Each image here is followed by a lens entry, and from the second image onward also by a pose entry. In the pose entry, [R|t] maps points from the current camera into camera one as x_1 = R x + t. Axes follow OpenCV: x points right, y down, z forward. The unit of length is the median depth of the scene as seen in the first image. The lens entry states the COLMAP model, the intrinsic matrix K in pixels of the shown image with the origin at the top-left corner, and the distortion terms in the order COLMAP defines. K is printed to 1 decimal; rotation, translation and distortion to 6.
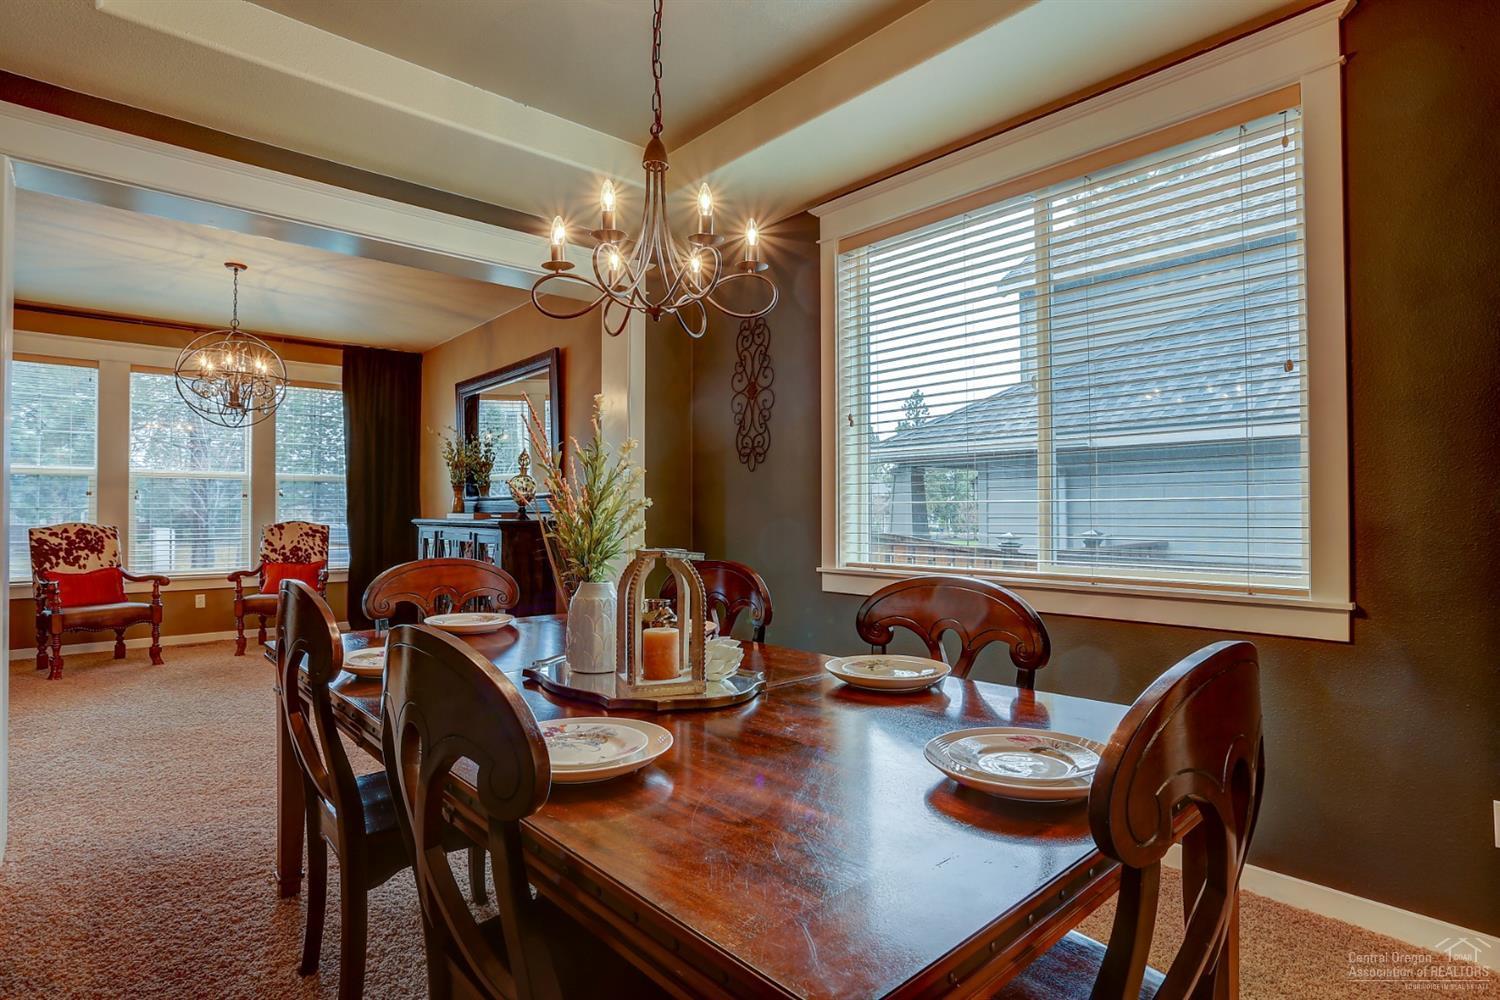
lens RADIAL K [[760.7, 0, 755.3], [0, 760.7, 507.4], [0, 0, 1]] dist [-0.044789, 0.006195]
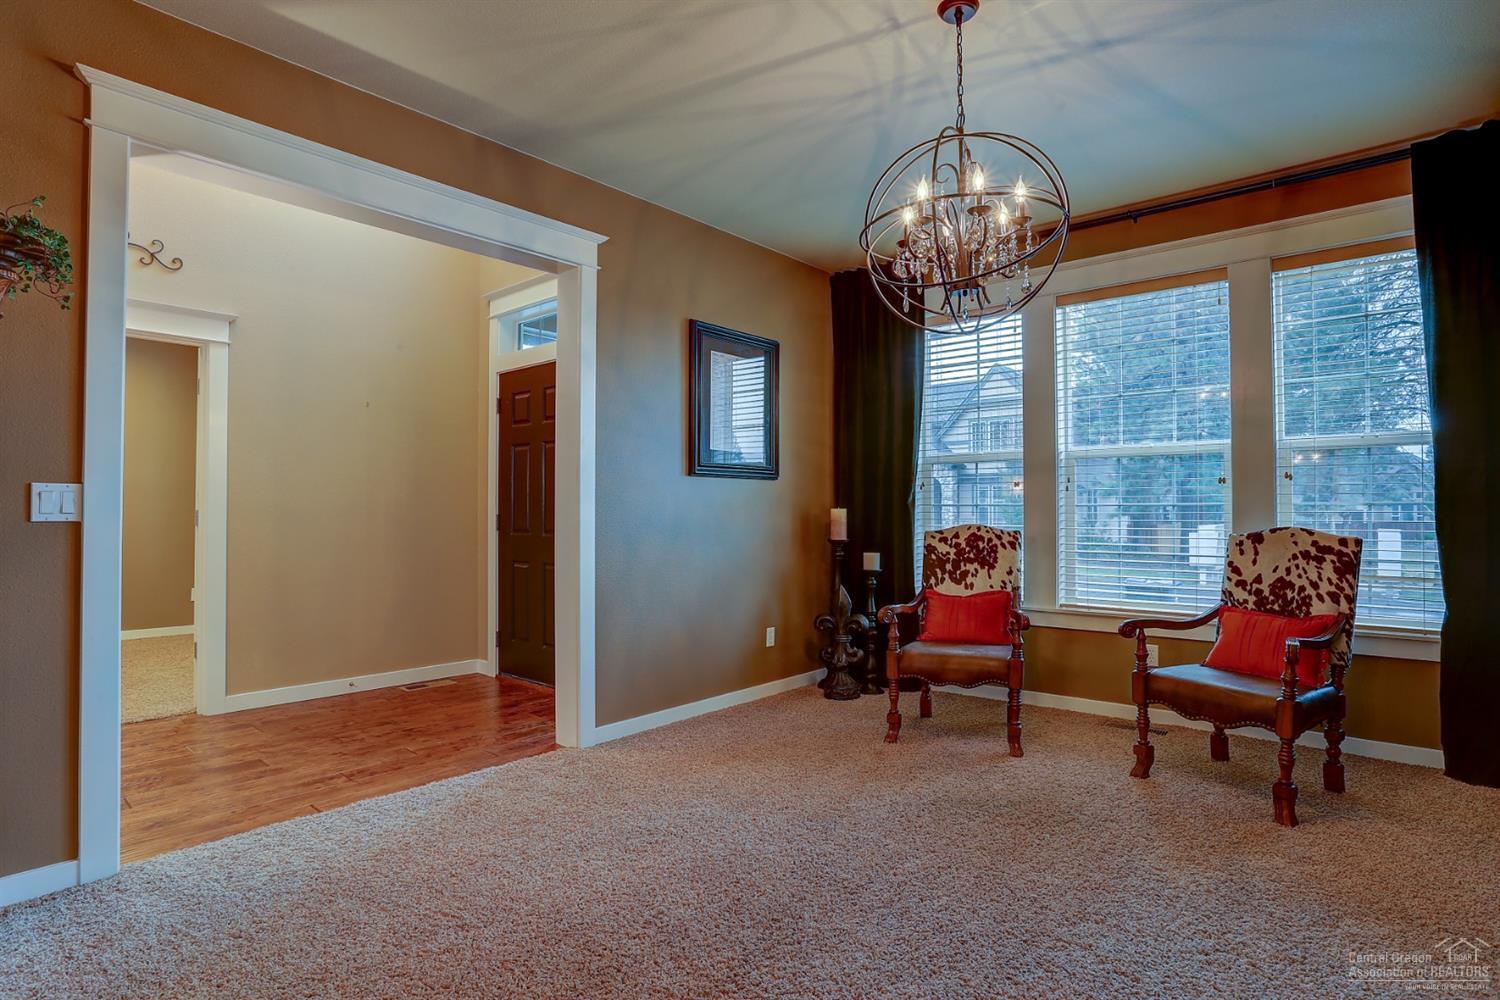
lens RADIAL K [[760.7, 0, 759.0], [0, 760.7, 498.7], [0, 0, 1]] dist [-0.044789, 0.006195]
pose [[0.128150, -0.018244, -0.991587, -0.196467], [0.007836, 0.999818, -0.017383, 0.006075], [0.991724, -0.005543, 0.128270, 0.676770]]
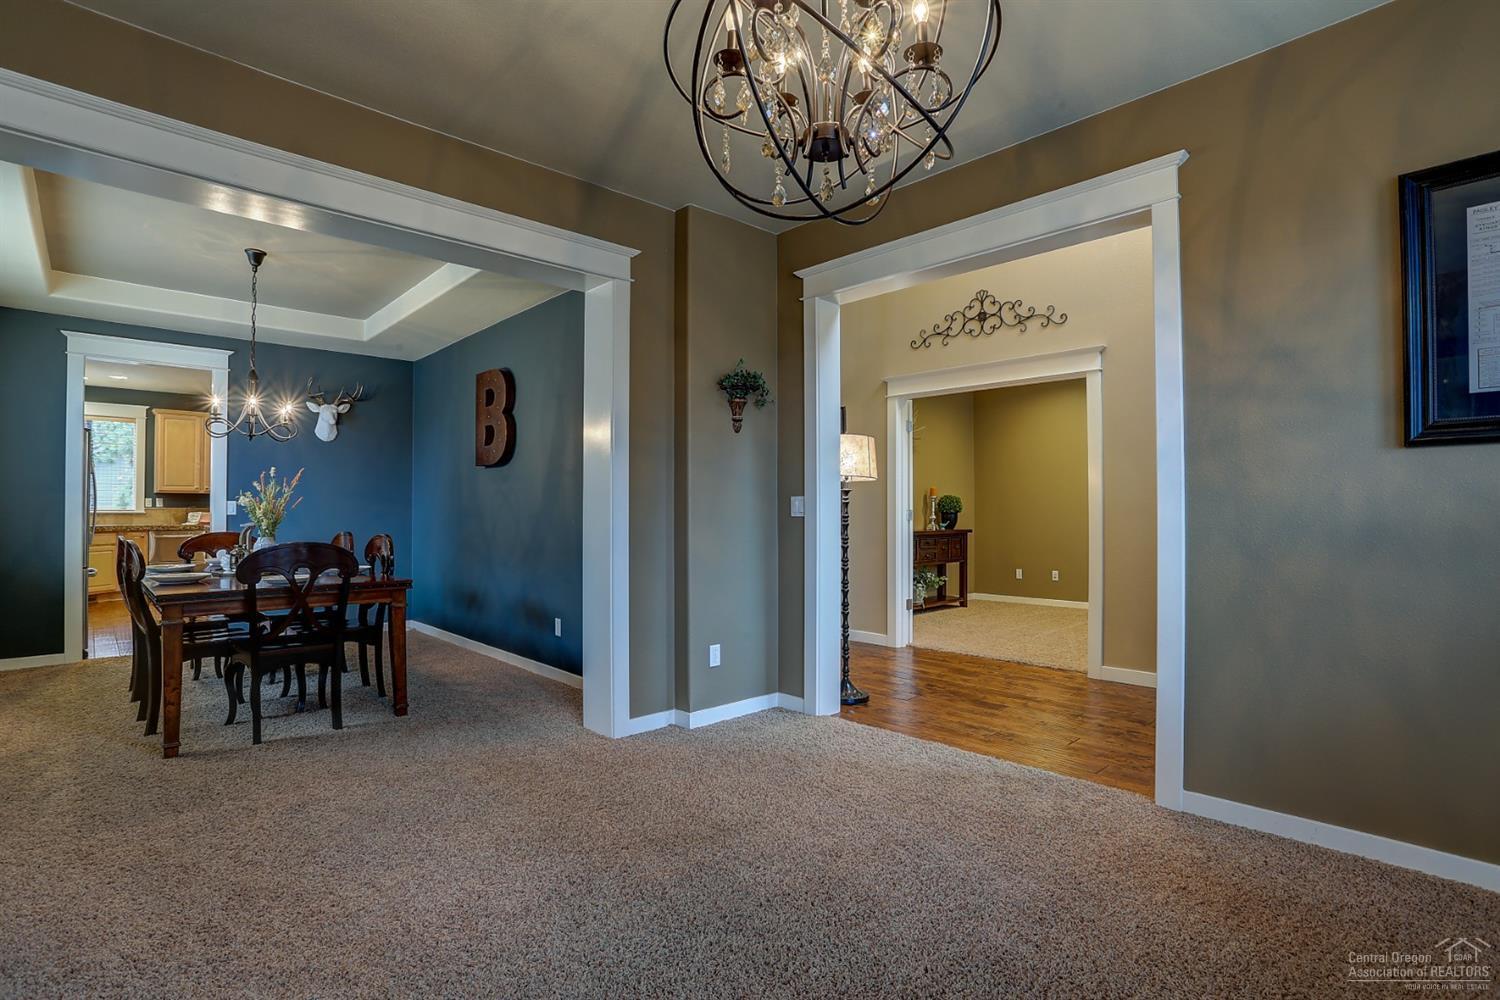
lens RADIAL K [[733.2, 0, 763.1], [0, 733.2, 501.7], [0, 0, 1]] dist [-0.066335, 0.027388]
pose [[-0.999291, 0.000143, -0.037658, -0.561942], [0.000980, 0.999753, -0.022208, 0.009158], [0.037646, -0.022229, -0.999044, 1.083369]]
